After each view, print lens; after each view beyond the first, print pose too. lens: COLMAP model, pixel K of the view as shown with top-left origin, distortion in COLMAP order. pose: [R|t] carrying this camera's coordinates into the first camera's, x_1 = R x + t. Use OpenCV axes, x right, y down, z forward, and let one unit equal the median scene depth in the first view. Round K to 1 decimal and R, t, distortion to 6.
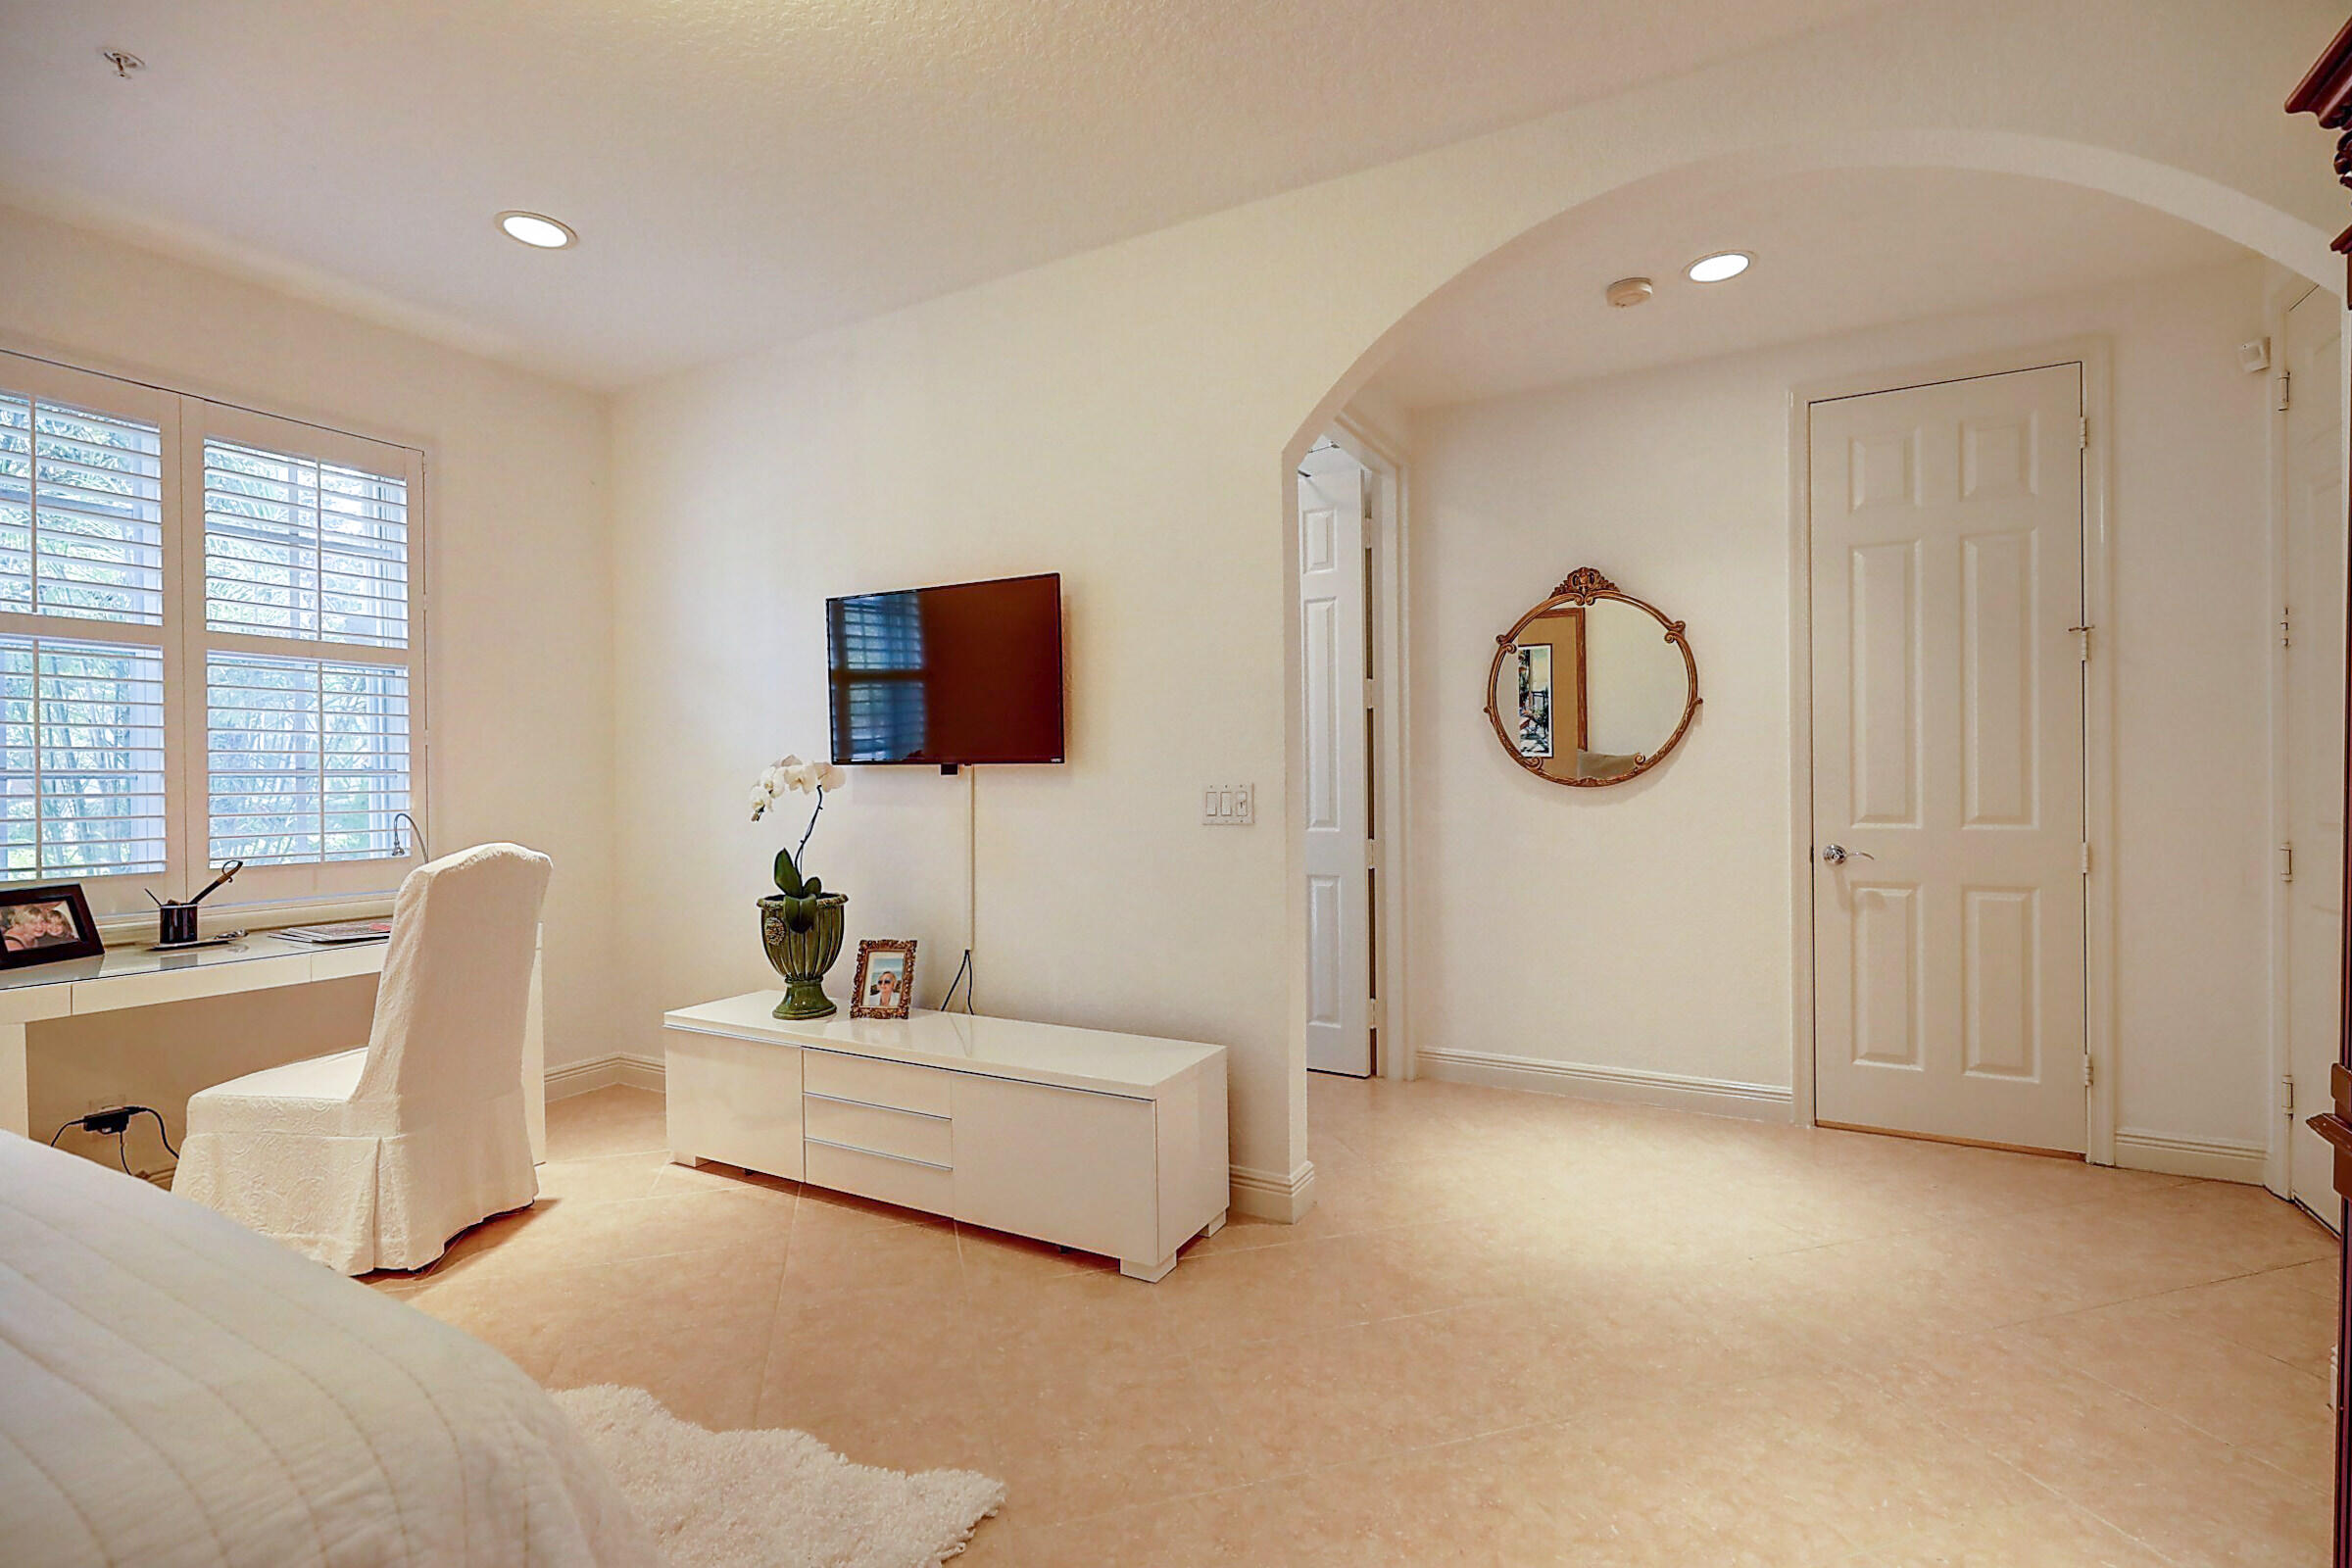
lens RADIAL K [[1051.9, 0, 1176.0], [0, 1051.9, 784.0], [0, 0, 1]] dist [-0.001031, 0.000155]
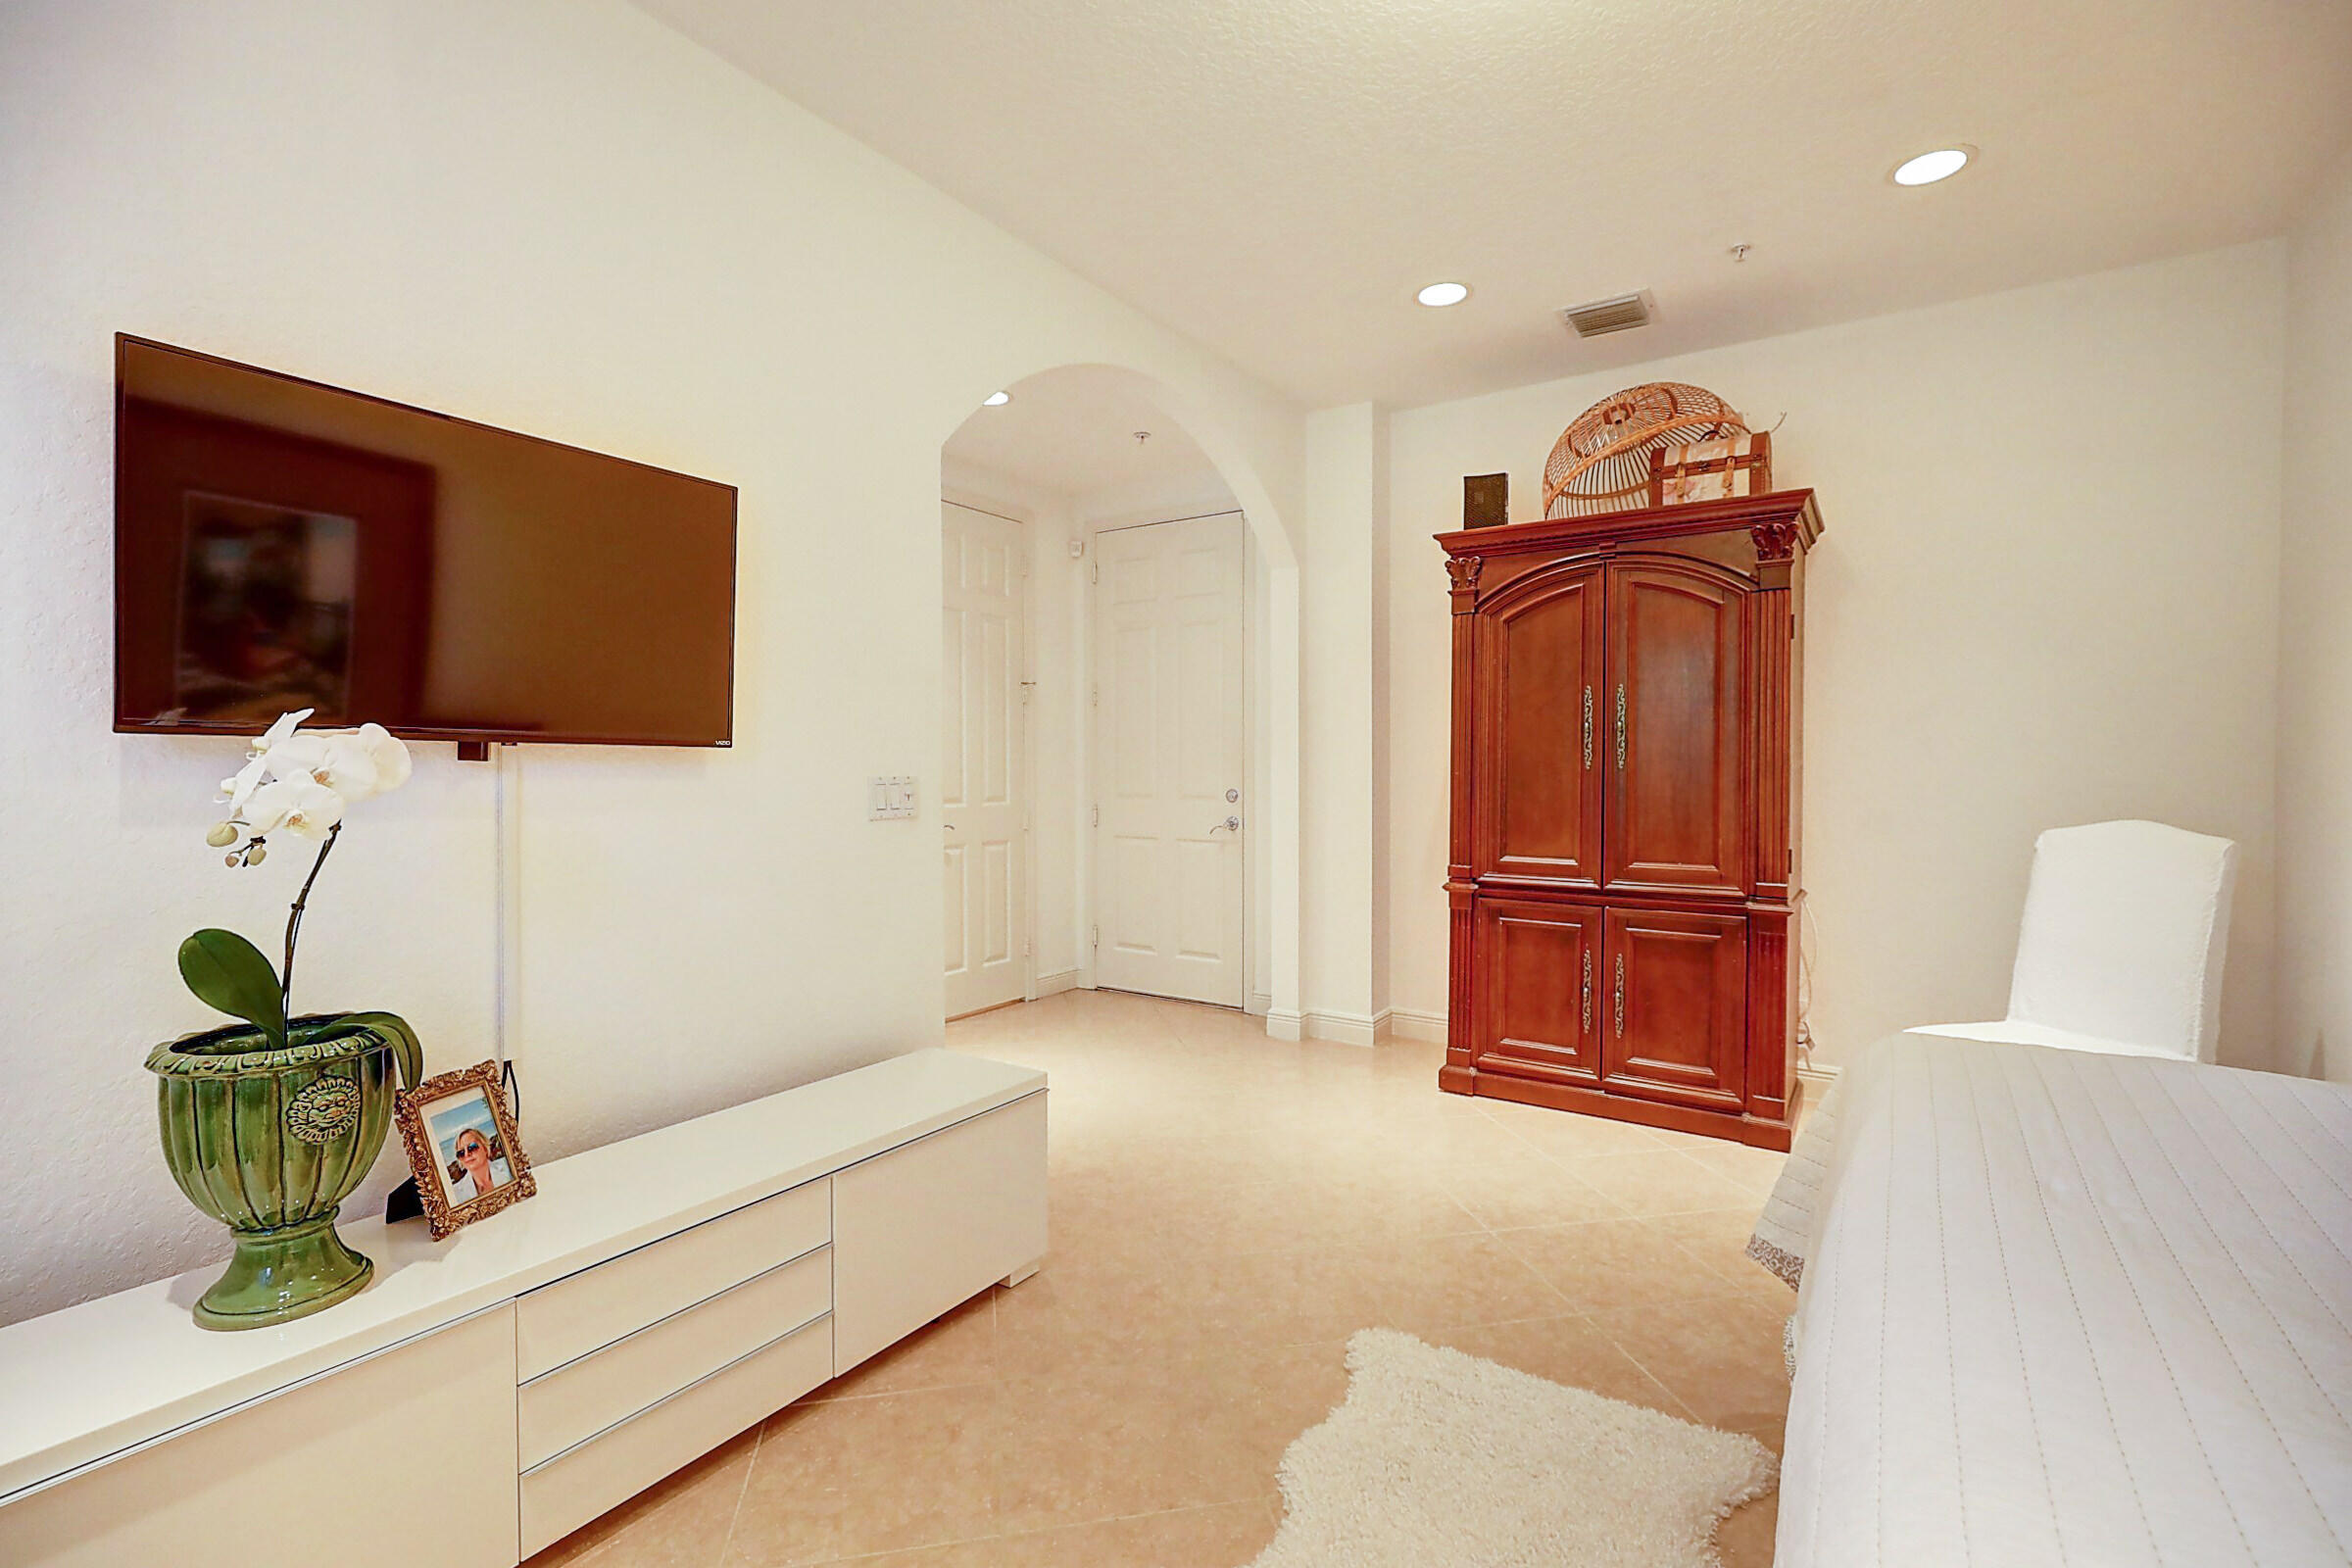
lens RADIAL K [[1051.9, 0, 1176.0], [0, 1051.9, 784.0], [0, 0, 1]] dist [-0.001031, 0.000155]
pose [[0.088424, -0.006033, 0.996065, -0.775735], [0.009512, 0.999941, 0.005212, 0.004741], [-0.996038, 0.009014, 0.088476, 0.600307]]
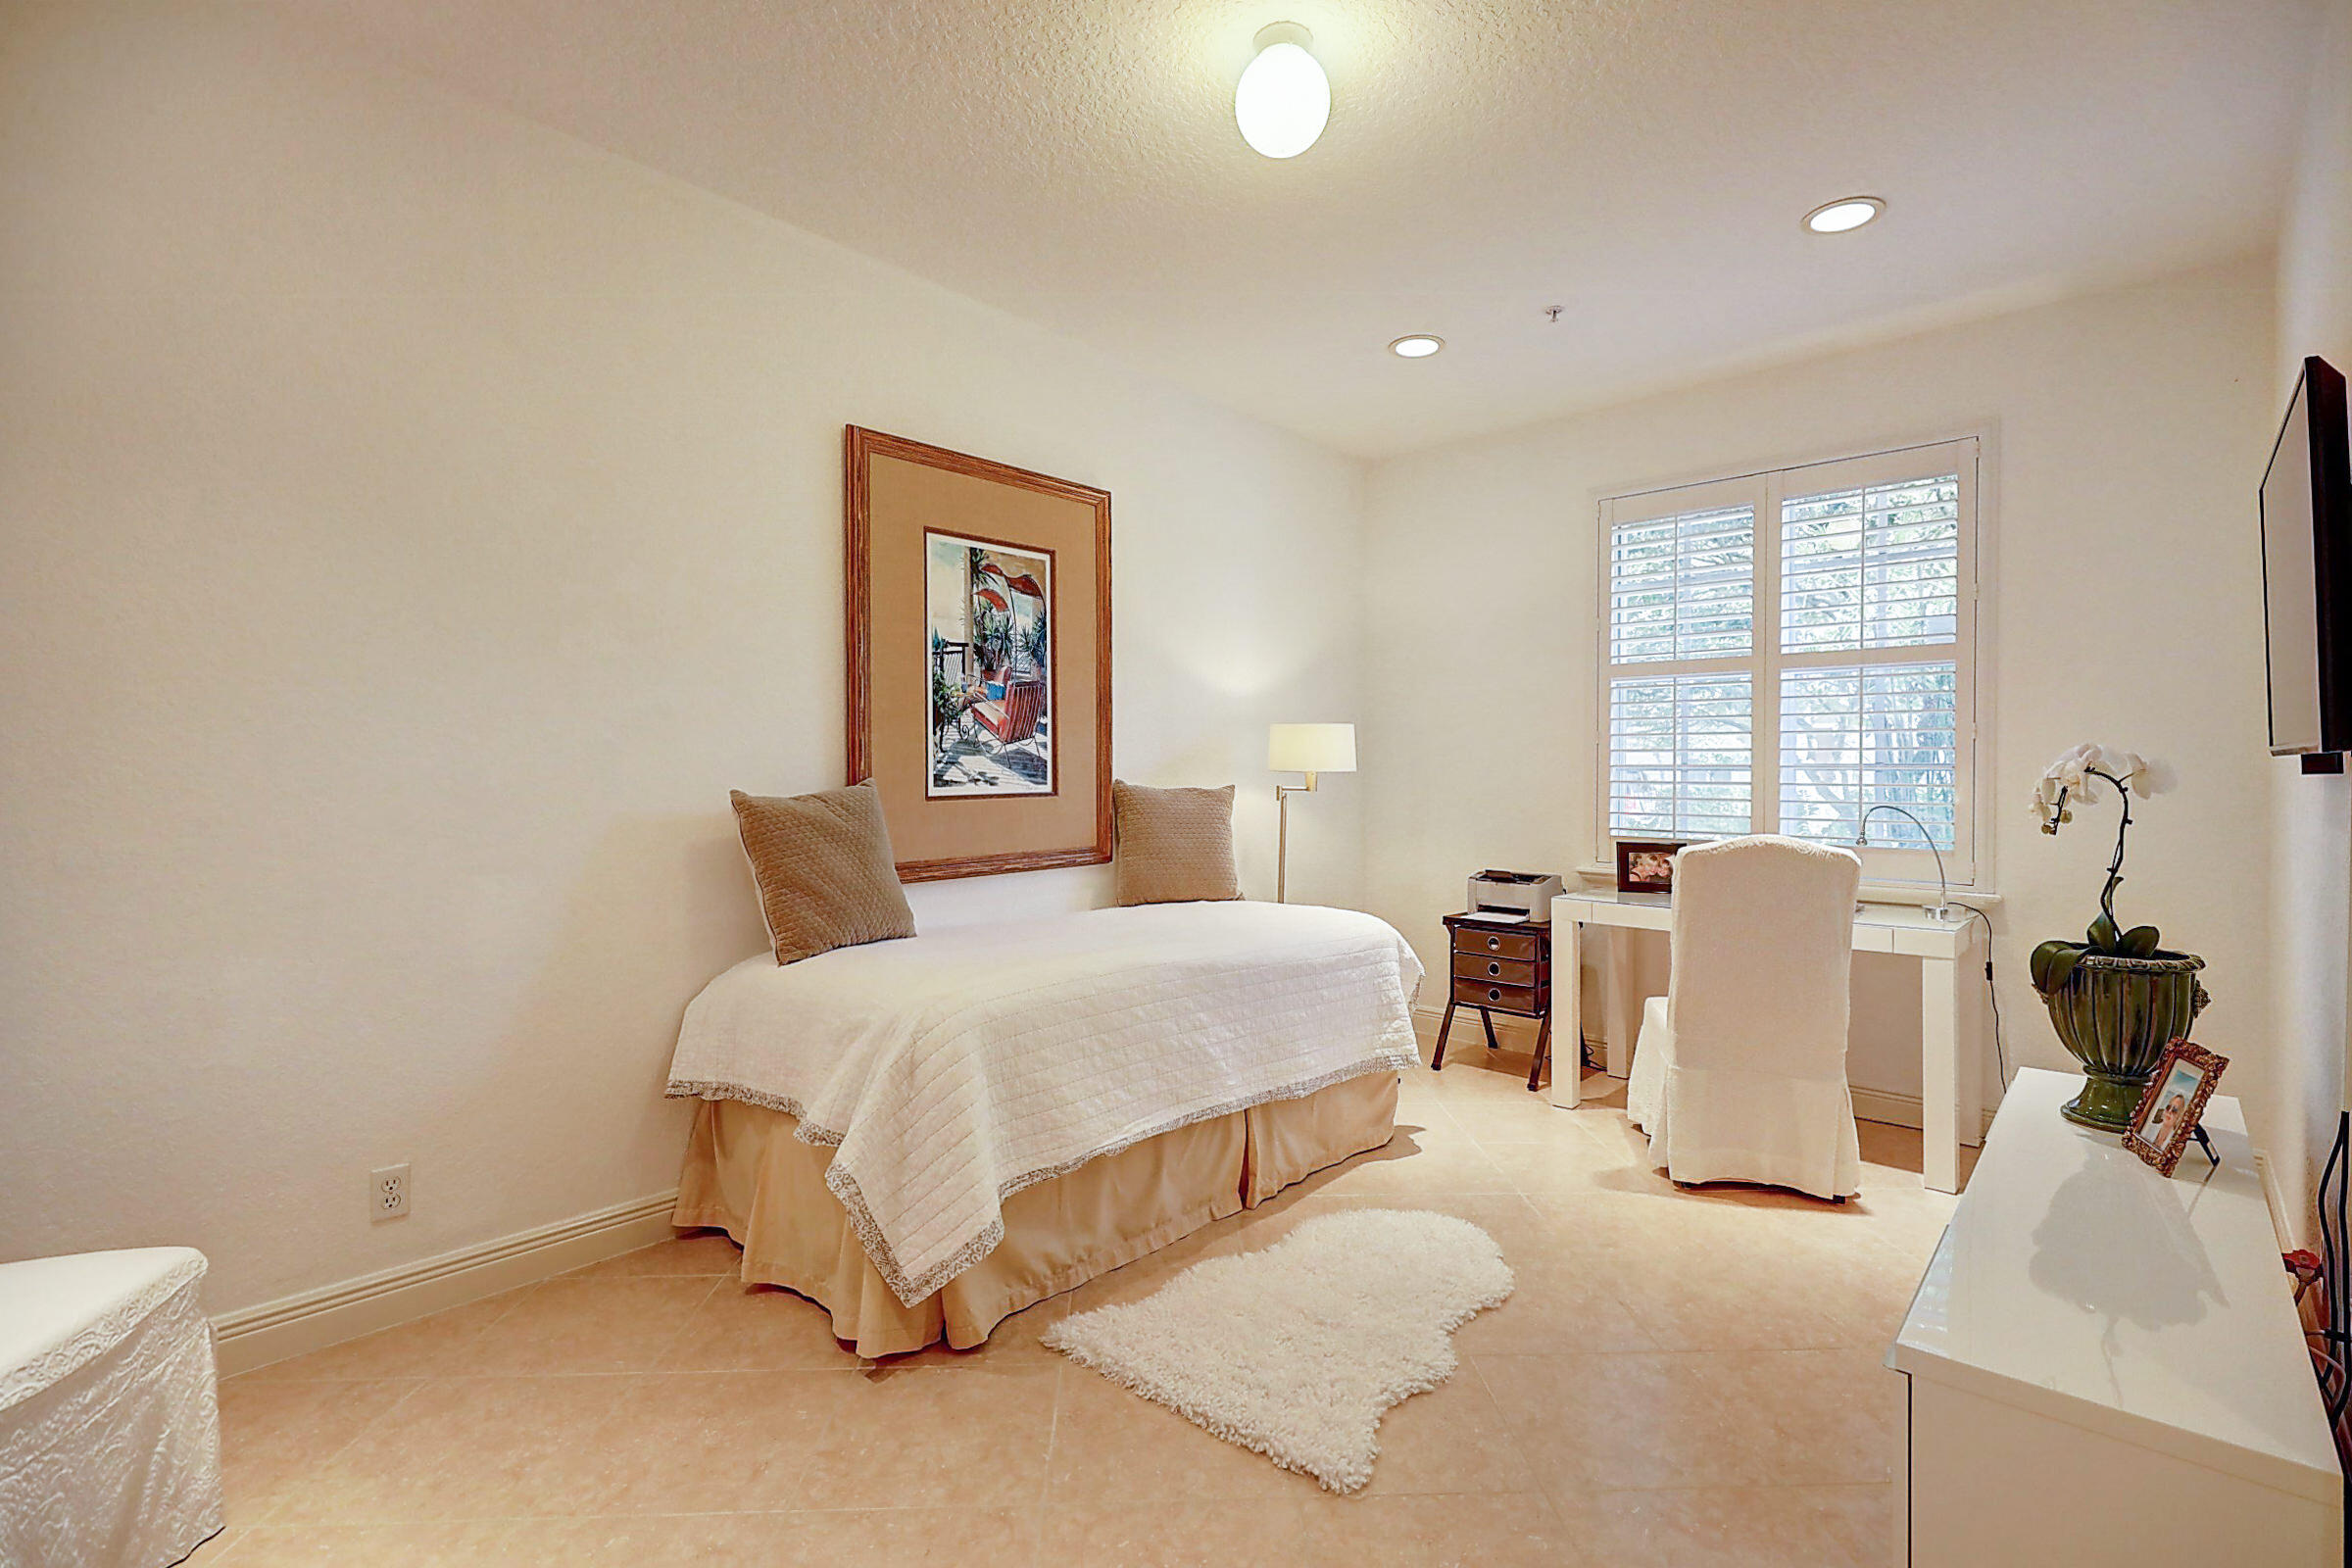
lens RADIAL K [[1051.9, 0, 1176.0], [0, 1051.9, 784.0], [0, 0, 1]] dist [-0.001031, 0.000155]
pose [[-0.237925, 0.018980, -0.971098, 0.458632], [-0.009221, 0.999720, 0.021798, -0.010434], [0.971240, 0.014141, -0.237684, 0.580341]]
